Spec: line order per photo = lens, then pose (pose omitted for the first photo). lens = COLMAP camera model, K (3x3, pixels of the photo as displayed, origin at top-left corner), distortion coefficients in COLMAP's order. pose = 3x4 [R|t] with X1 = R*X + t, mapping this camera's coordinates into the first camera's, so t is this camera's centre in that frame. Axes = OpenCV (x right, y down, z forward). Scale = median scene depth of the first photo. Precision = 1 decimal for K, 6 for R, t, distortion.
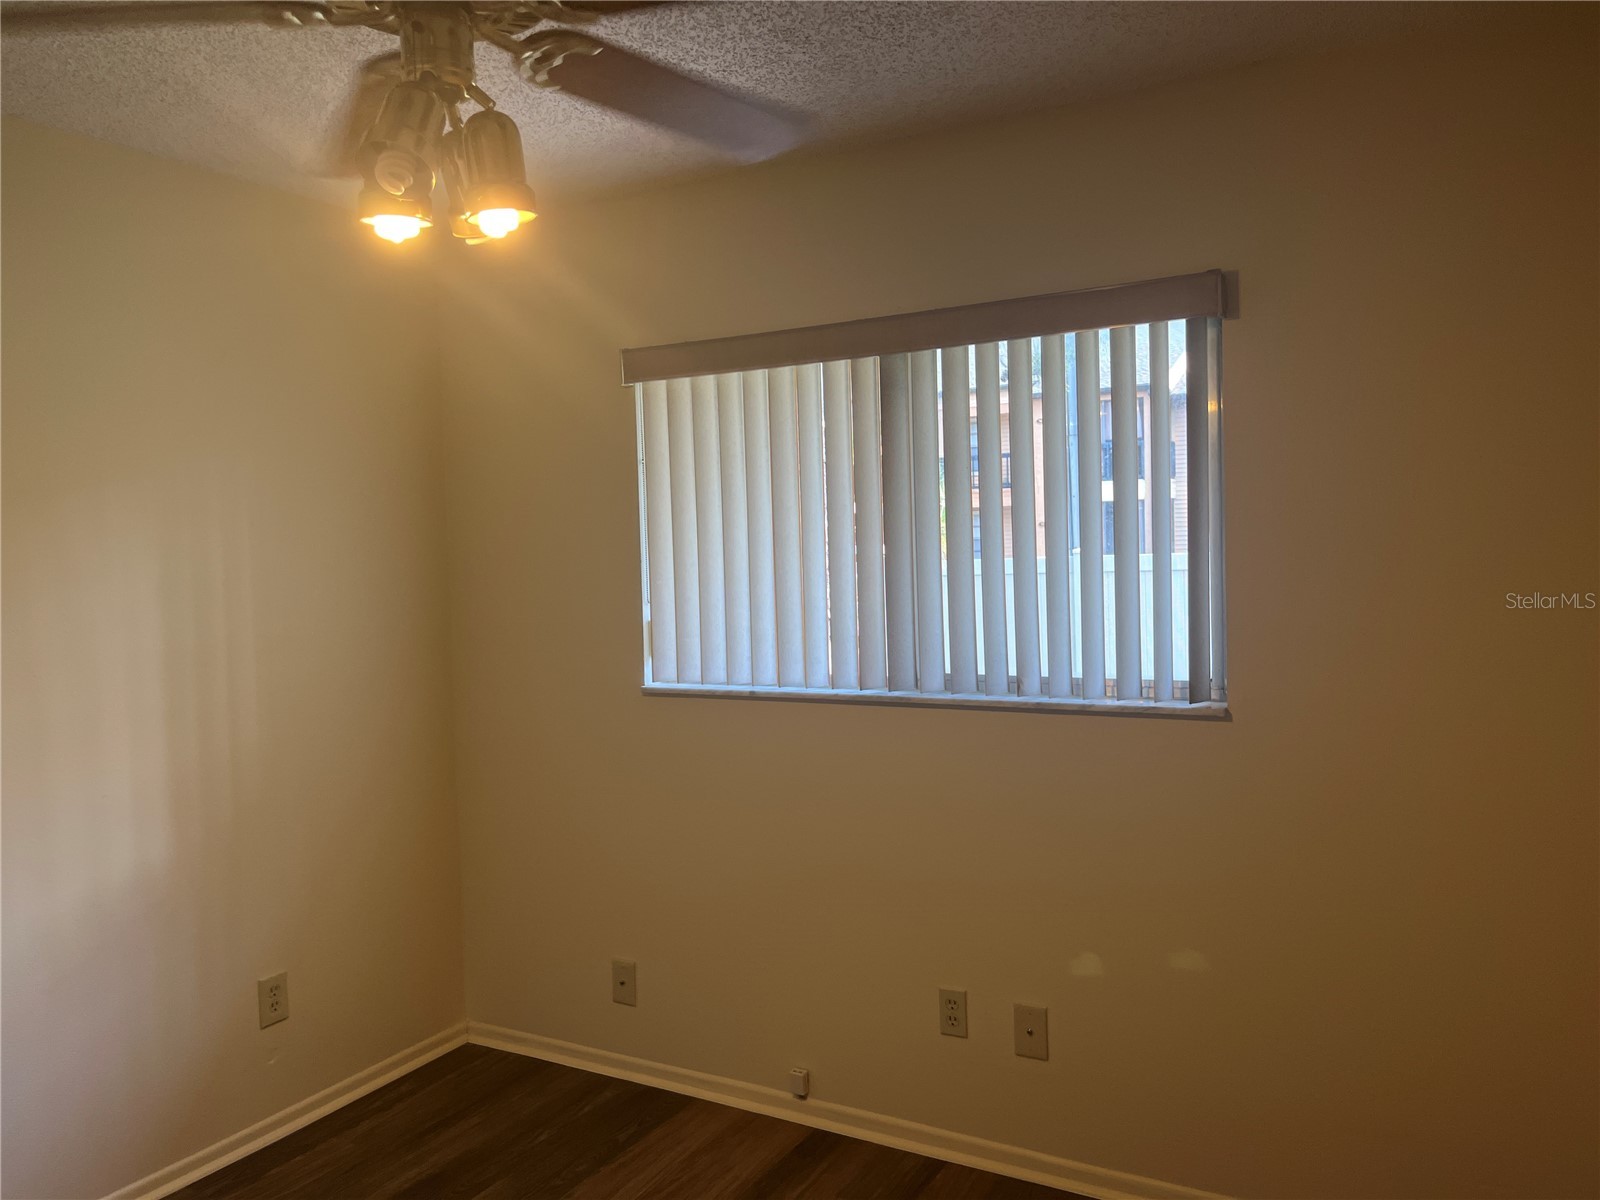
lens RADIAL K [[1212.9, 0, 791.9], [0, 1212.9, 594.8], [0, 0, 1]] dist [0.058444, -0.081614]
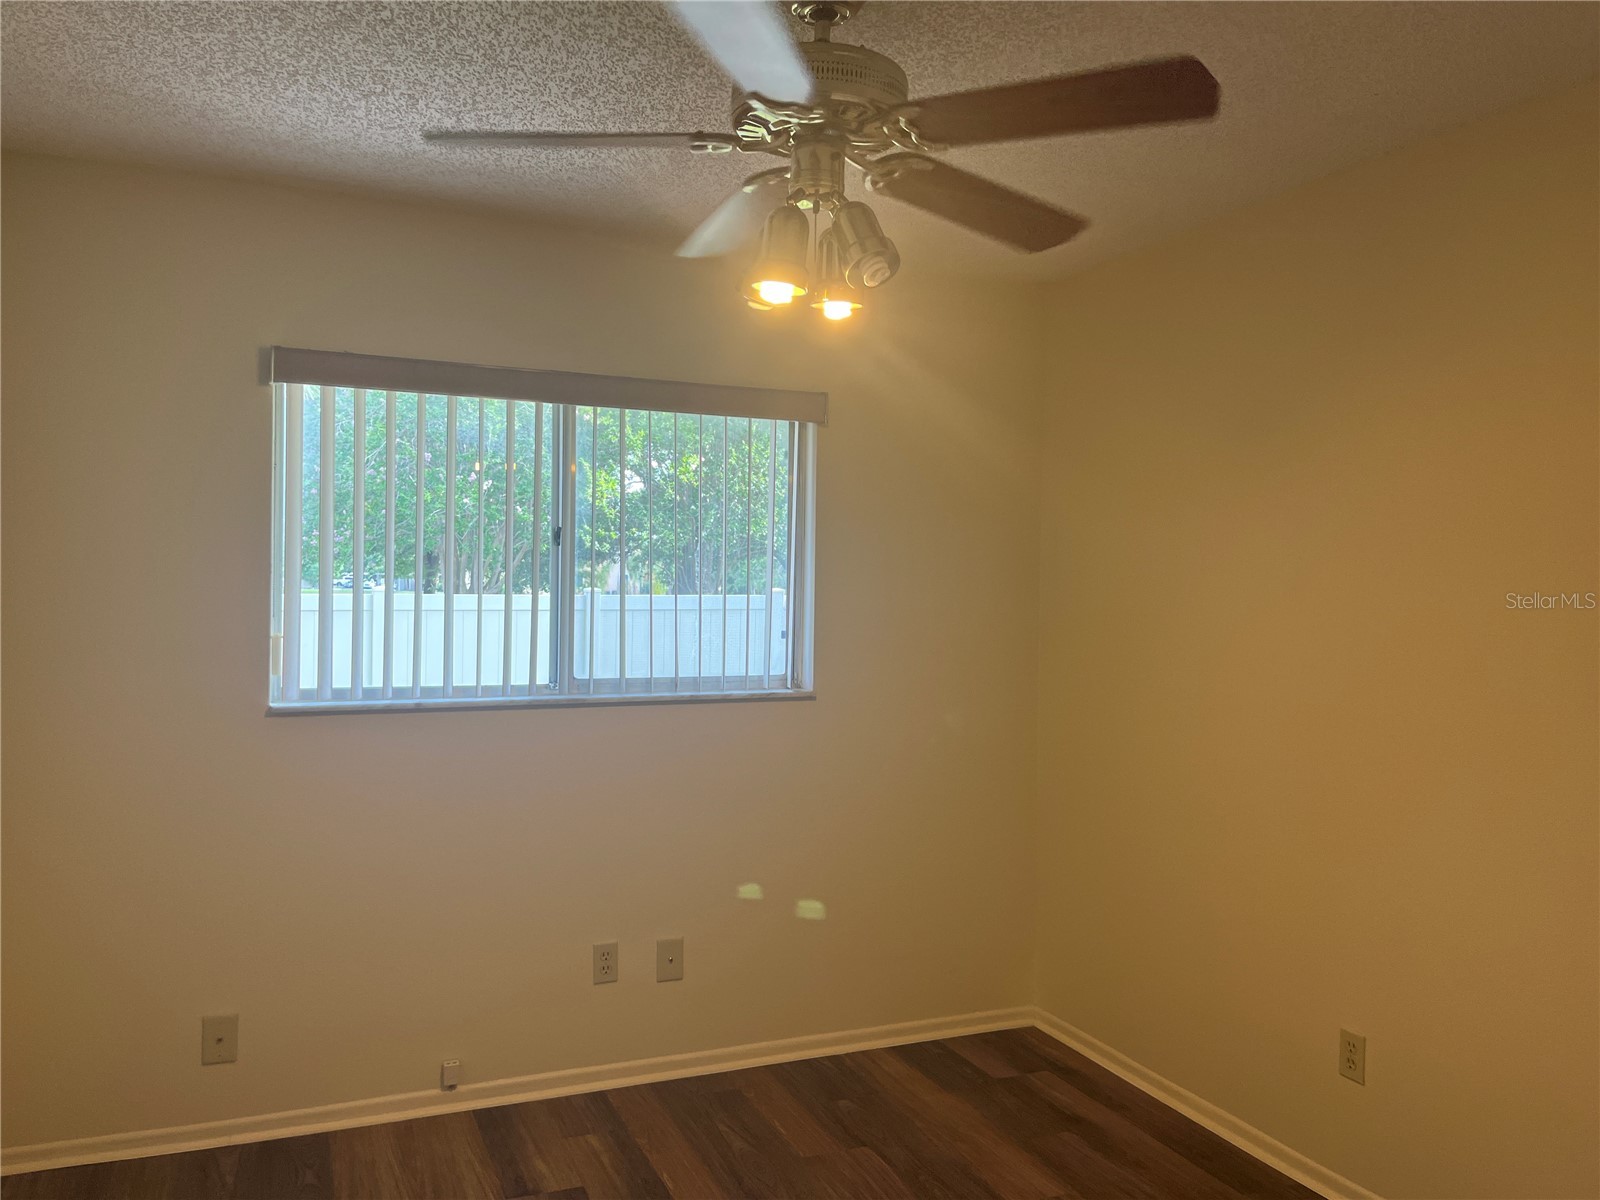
lens RADIAL K [[1212.9, 0, 783.1], [0, 1212.9, 602.9], [0, 0, 1]] dist [0.058444, -0.081614]
pose [[0.605529, 0.030709, 0.795231, -0.705337], [0.003580, 0.999140, -0.041309, 0.041209], [-0.795815, 0.027861, 0.604898, 0.133345]]
